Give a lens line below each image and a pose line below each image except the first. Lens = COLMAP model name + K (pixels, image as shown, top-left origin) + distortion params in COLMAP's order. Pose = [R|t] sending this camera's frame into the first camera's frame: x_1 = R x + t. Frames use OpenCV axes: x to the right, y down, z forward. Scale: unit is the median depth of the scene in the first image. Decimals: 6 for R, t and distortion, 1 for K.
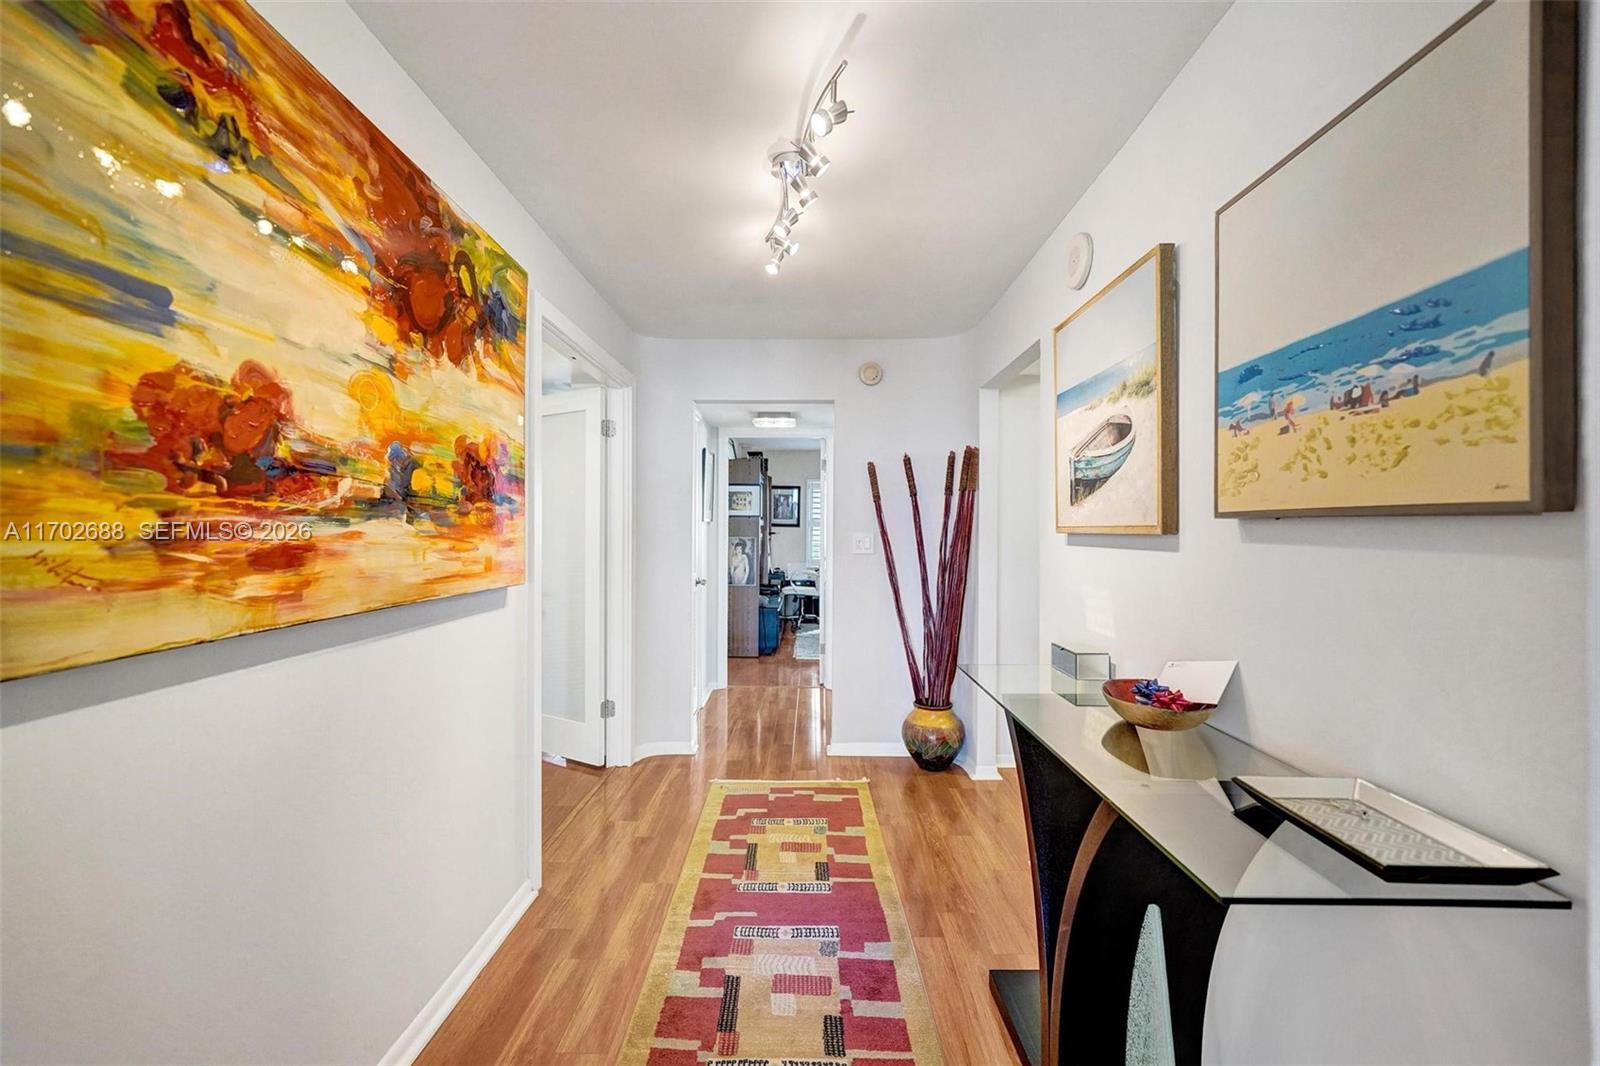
lens RADIAL K [[662.0, 0, 795.1], [0, 662.0, 542.1], [0, 0, 1]] dist [-0.006157, 0.000132]
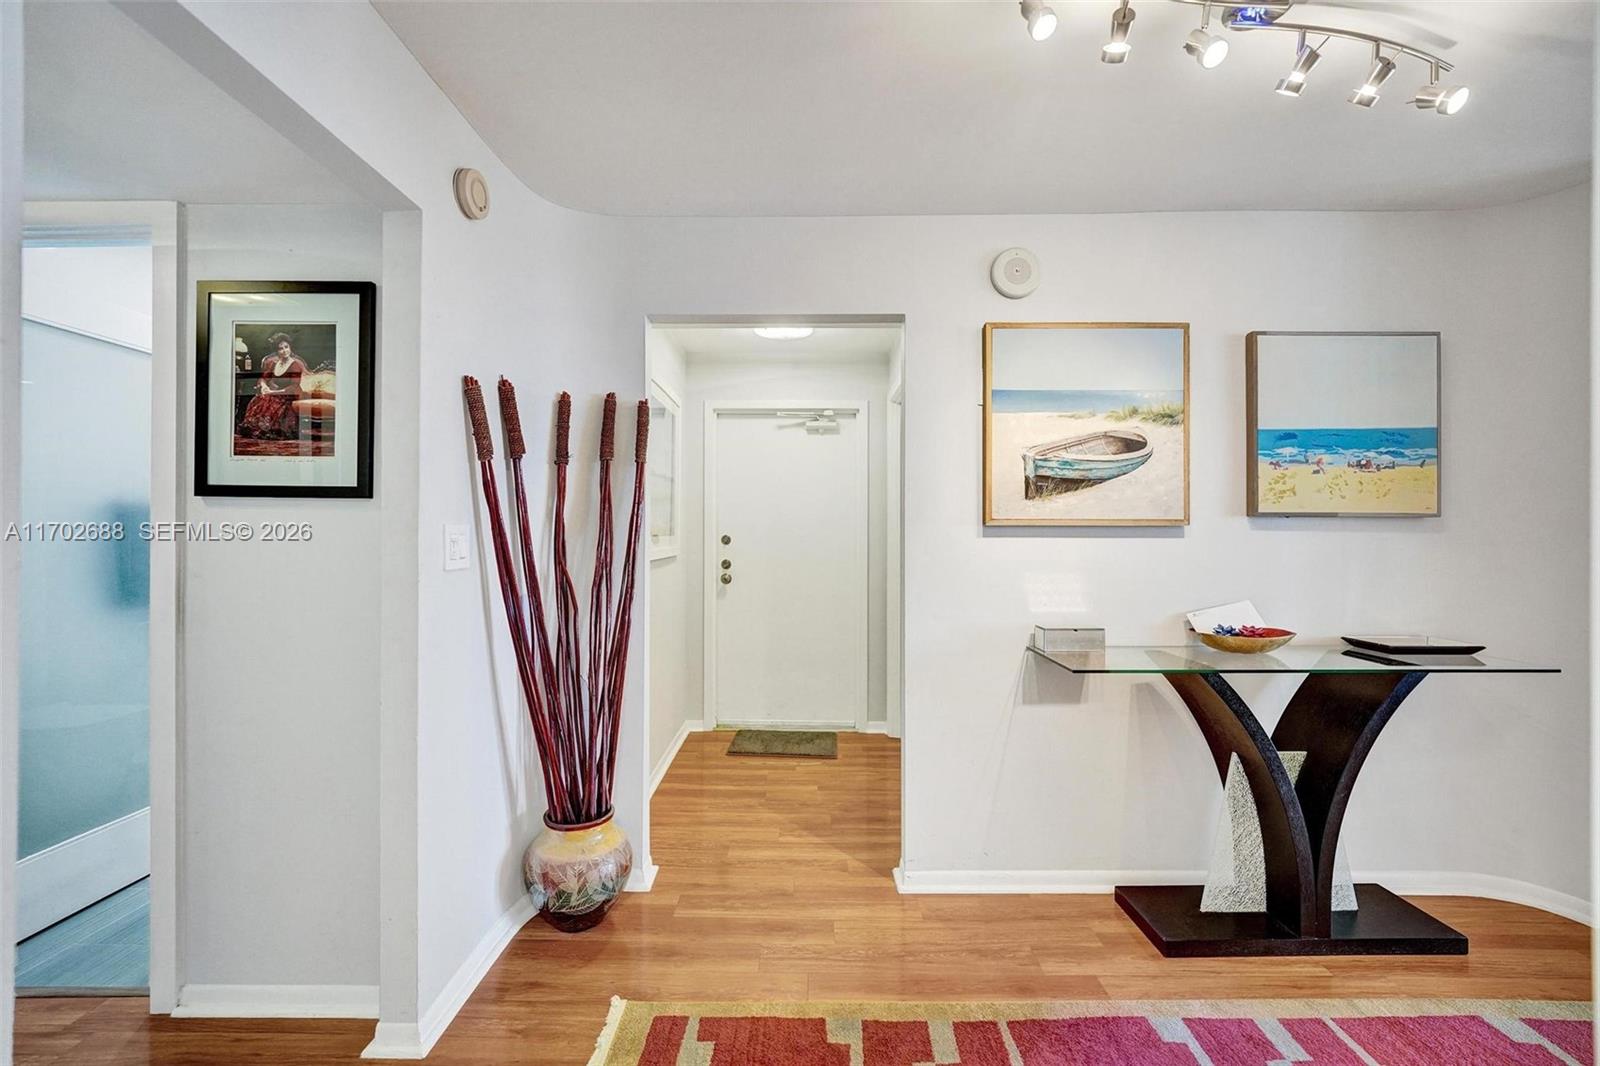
lens RADIAL K [[656.7, 0, 794.3], [0, 656.7, 528.3], [0, 0, 1]] dist [-0.010983, -0.000007]
pose [[0.010513, -0.004685, 0.999934, -1.103524], [0.014817, 0.999880, 0.004529, -0.032420], [-0.999835, 0.014768, 0.010582, 2.326615]]
